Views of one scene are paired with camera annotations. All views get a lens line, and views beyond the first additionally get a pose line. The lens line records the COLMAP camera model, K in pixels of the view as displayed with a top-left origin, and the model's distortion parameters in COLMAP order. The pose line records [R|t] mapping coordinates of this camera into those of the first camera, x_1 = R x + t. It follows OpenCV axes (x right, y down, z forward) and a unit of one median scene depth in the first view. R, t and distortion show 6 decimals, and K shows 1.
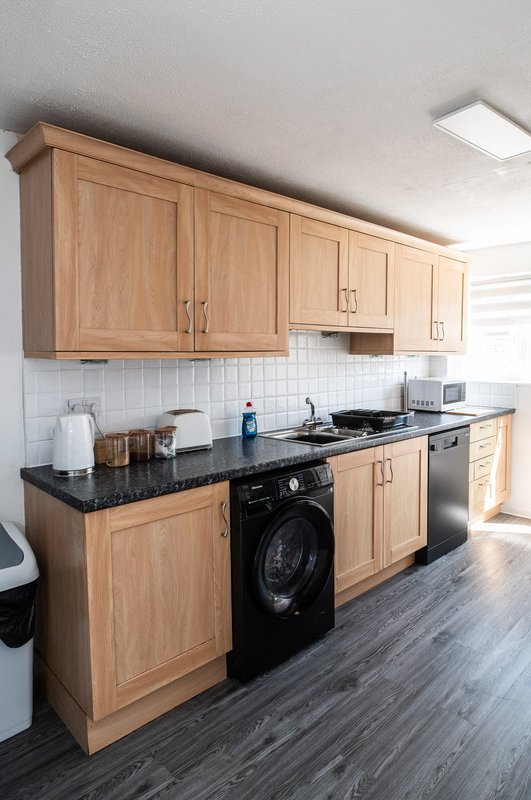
lens RADIAL K [[478.6, 0, 265.4], [0, 478.6, 398.8], [0, 0, 1]] dist [-0.000181, -0.000074]
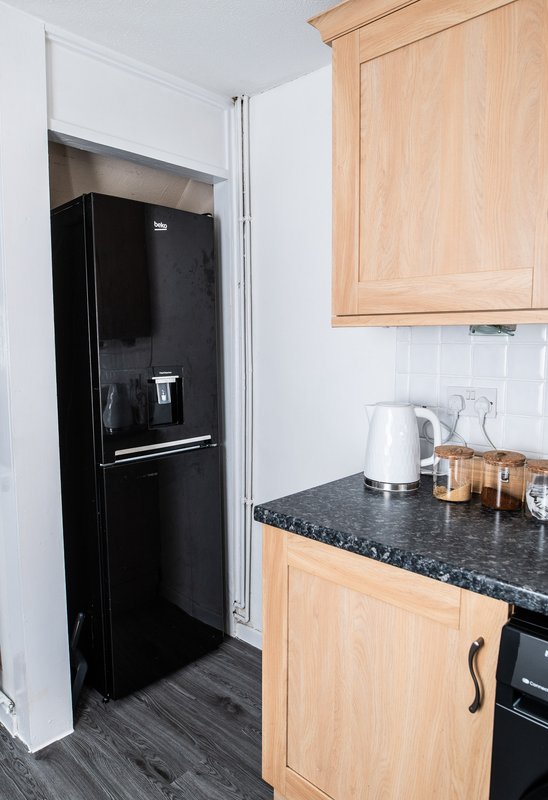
lens RADIAL K [[591.9, 0, 273.9], [0, 591.9, 399.6], [0, 0, 1]] dist [0.000905, 0.002535]
pose [[0.011452, 0.121906, -0.992476, 0.478292], [-0.081046, 0.989388, 0.120592, -0.067680], [0.996645, 0.079056, 0.021211, 0.830772]]
